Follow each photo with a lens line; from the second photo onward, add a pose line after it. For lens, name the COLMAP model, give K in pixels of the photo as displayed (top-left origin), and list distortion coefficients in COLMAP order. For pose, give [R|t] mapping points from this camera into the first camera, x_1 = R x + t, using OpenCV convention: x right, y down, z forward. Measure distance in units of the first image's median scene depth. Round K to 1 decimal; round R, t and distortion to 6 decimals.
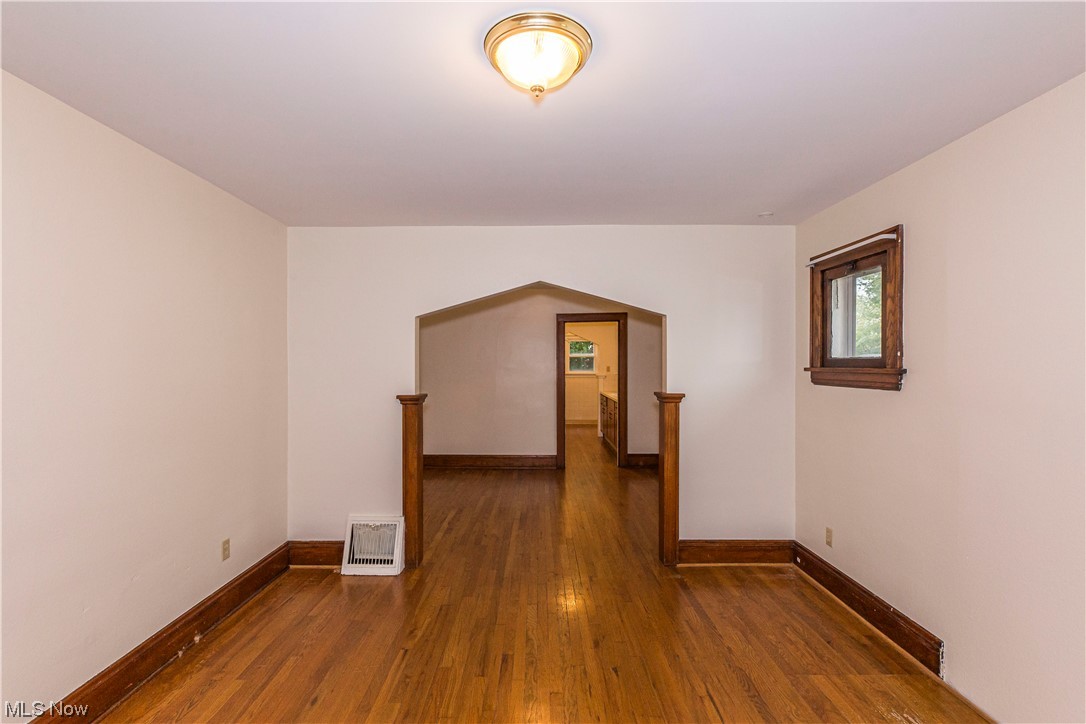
lens RADIAL K [[491.9, 0, 536.6], [0, 491.9, 360.6], [0, 0, 1]] dist [0.001838, -0.000260]
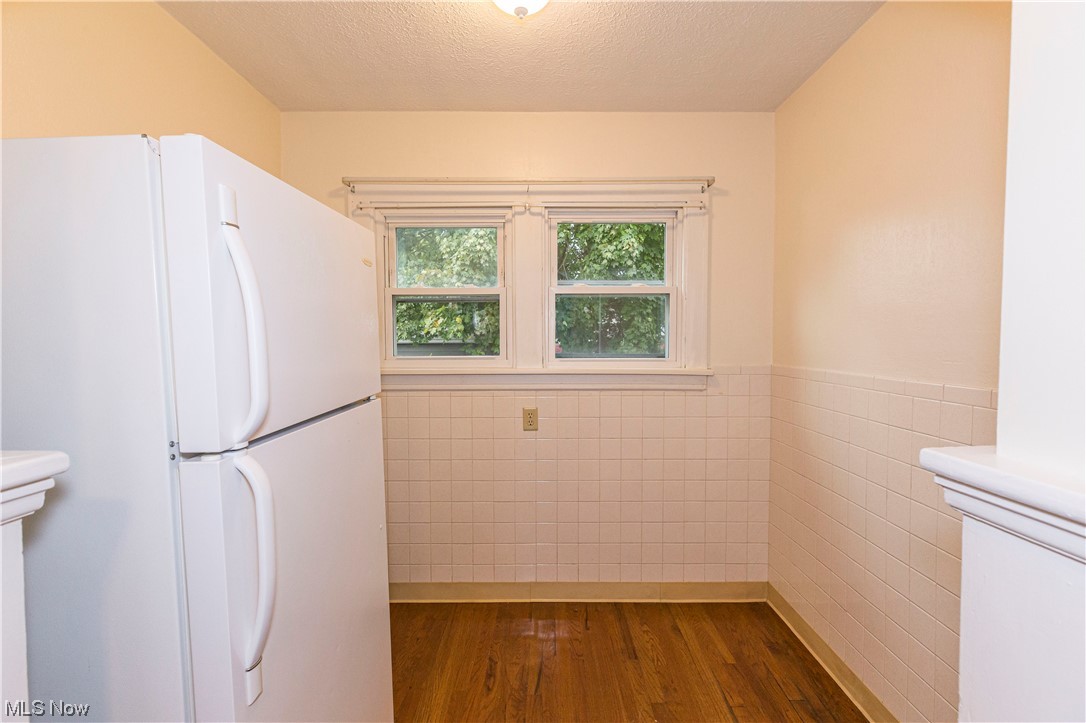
lens RADIAL K [[491.9, 0, 536.6], [0, 491.9, 360.1], [0, 0, 1]] dist [0.001838, -0.000260]
pose [[0.999987, -0.001953, 0.004649, 0.192728], [0.001774, 0.999268, 0.038218, 0.043051], [-0.004721, -0.038209, 0.999259, 2.617908]]
